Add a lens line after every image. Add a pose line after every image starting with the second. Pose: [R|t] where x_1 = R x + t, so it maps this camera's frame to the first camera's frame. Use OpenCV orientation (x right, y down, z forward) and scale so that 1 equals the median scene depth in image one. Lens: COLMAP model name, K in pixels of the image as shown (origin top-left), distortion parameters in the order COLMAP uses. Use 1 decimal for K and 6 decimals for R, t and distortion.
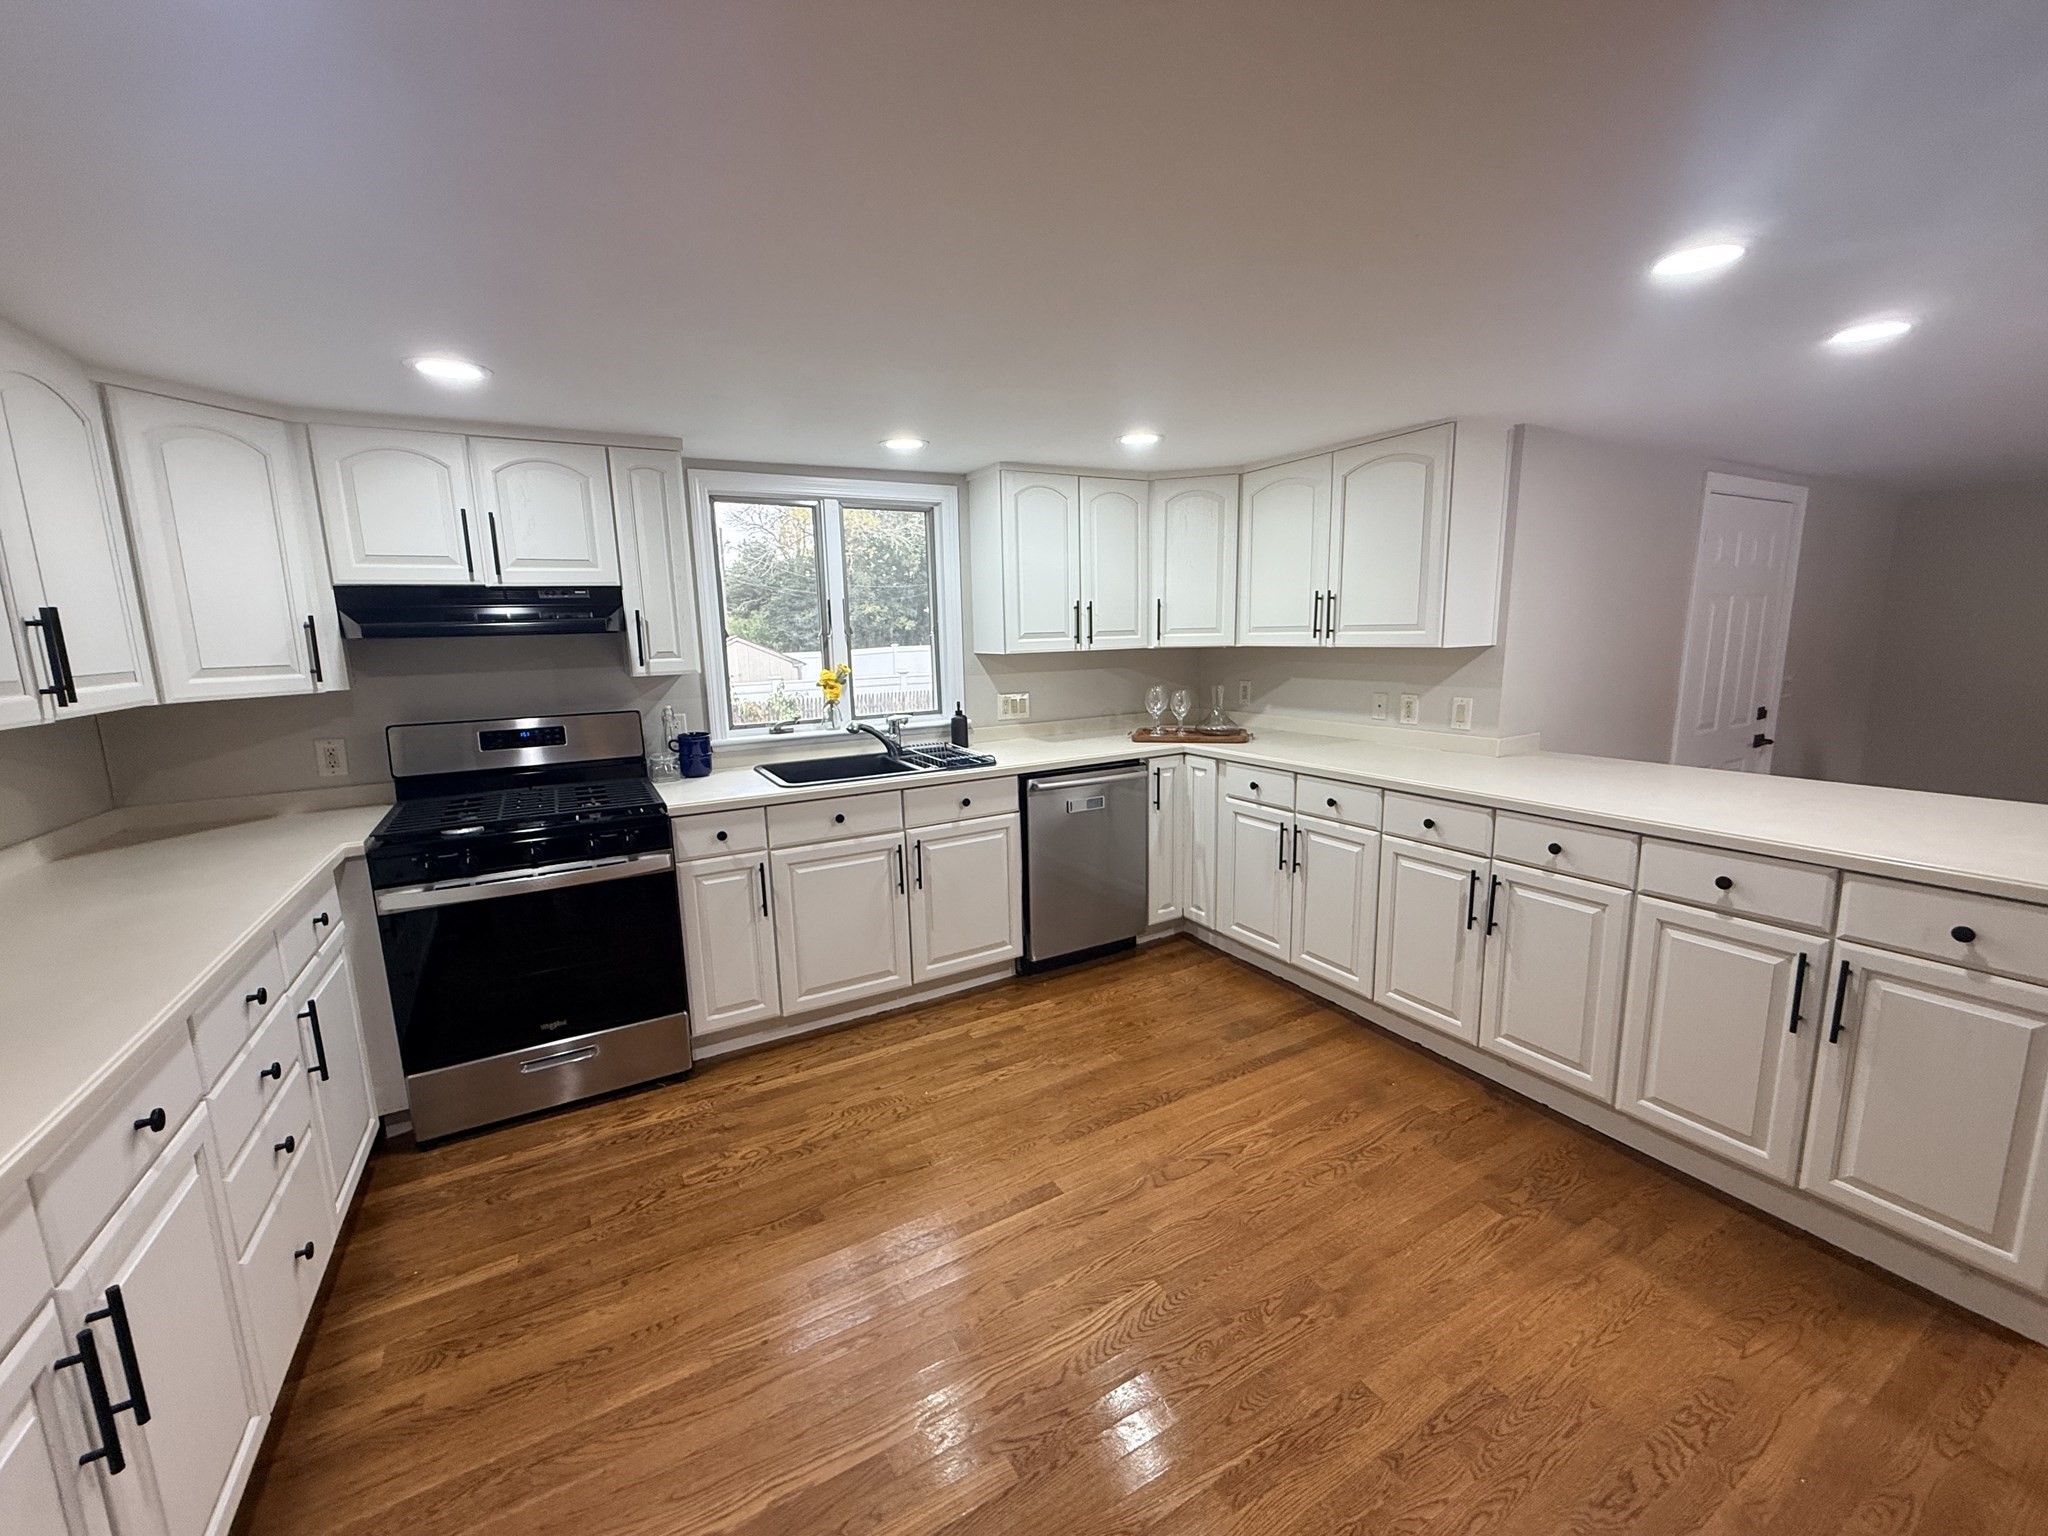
lens RADIAL K [[816.3, 0, 1026.6], [0, 816.3, 769.8], [0, 0, 1]] dist [0.000029, -0.000538]
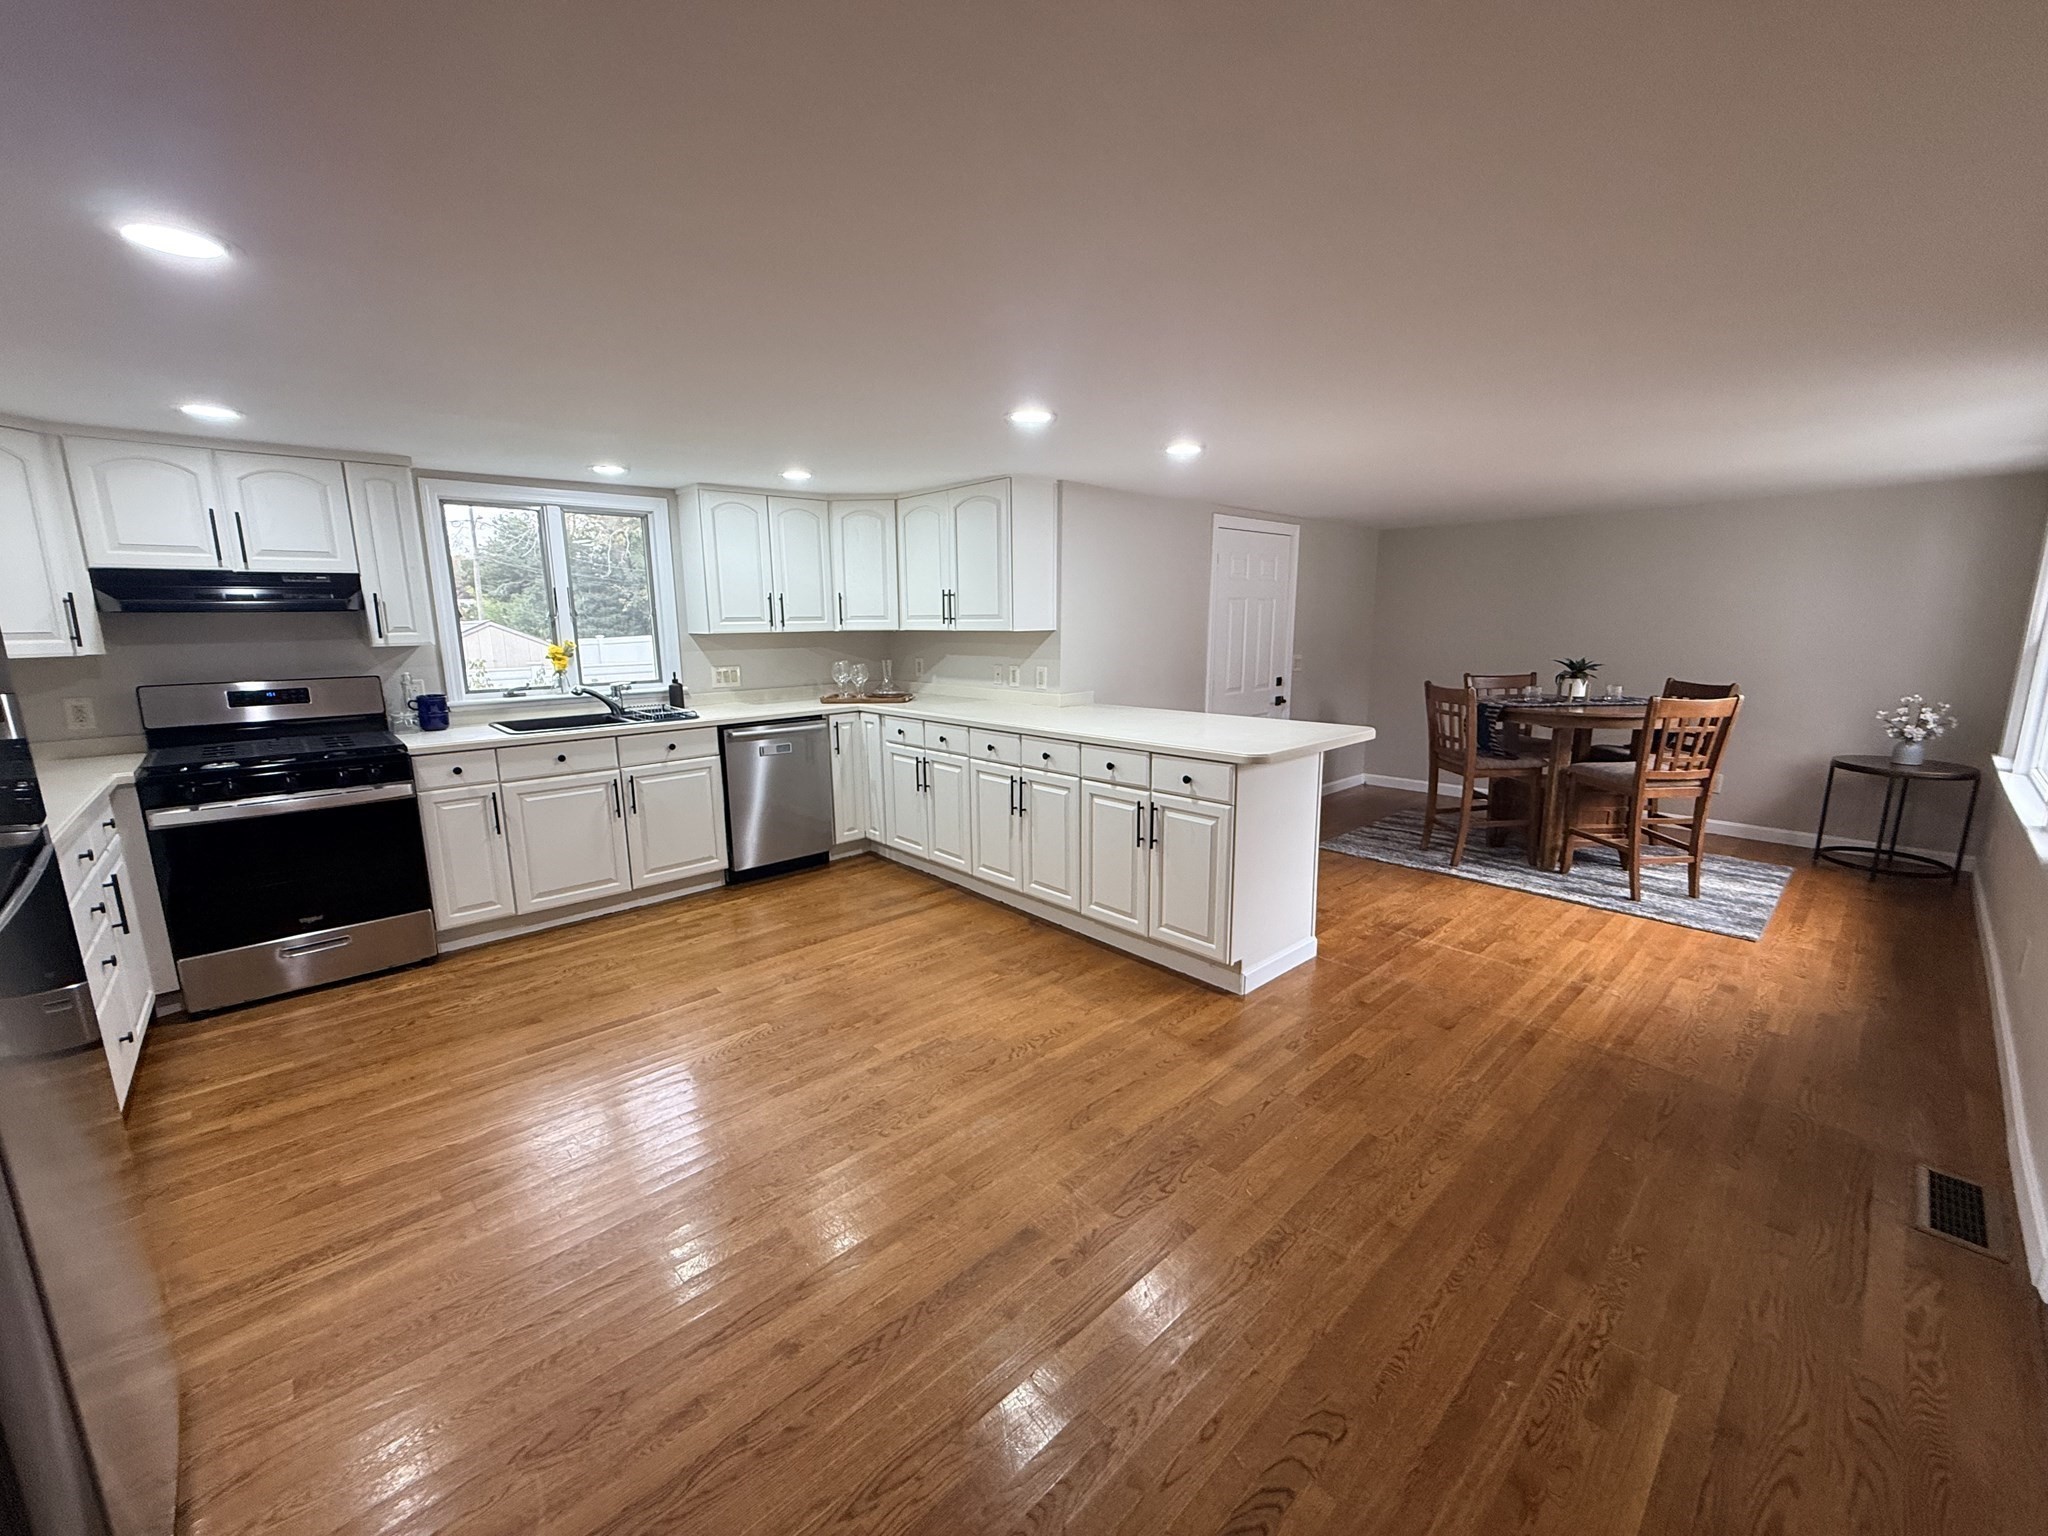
lens RADIAL K [[816.3, 0, 1026.1], [0, 816.3, 770.1], [0, 0, 1]] dist [0.000029, -0.000538]
pose [[0.973483, -0.027564, 0.227092, 0.205912], [0.025021, 0.999588, 0.014070, 0.084045], [-0.227386, -0.008015, 0.973772, -0.453200]]
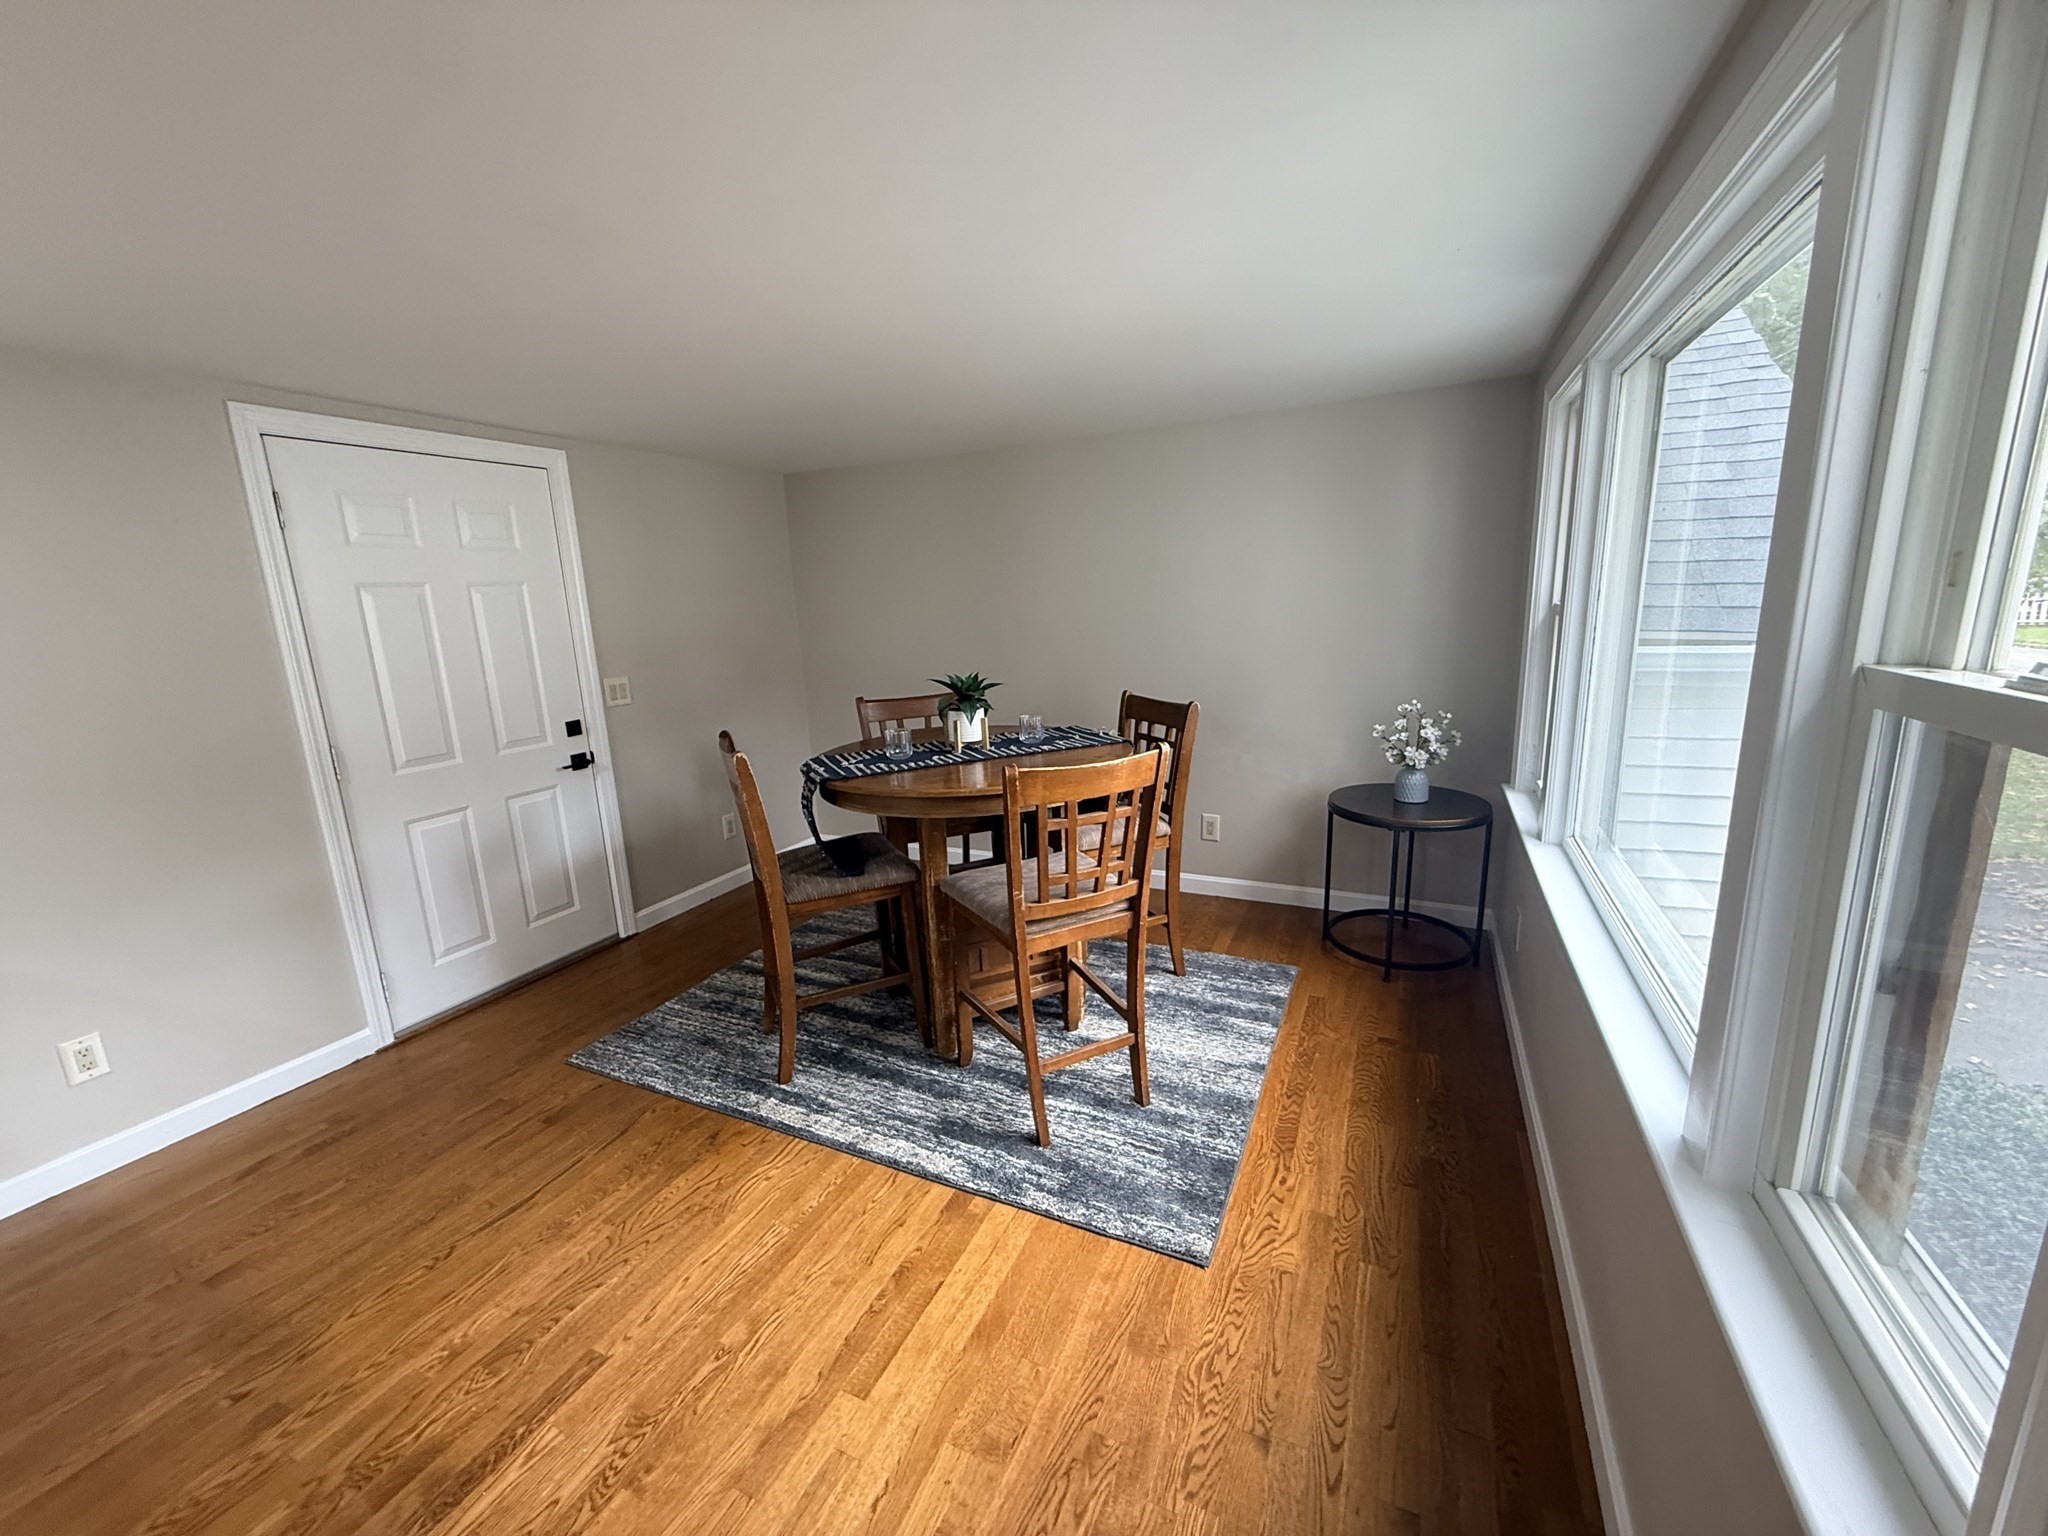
lens RADIAL K [[816.3, 0, 1024.4], [0, 816.3, 777.0], [0, 0, 1]] dist [0.000029, -0.000538]
pose [[0.814911, -0.141048, 0.562162, 1.213606], [0.122282, 0.989944, 0.071119, -0.035535], [-0.566540, 0.010786, 0.823963, 0.101745]]
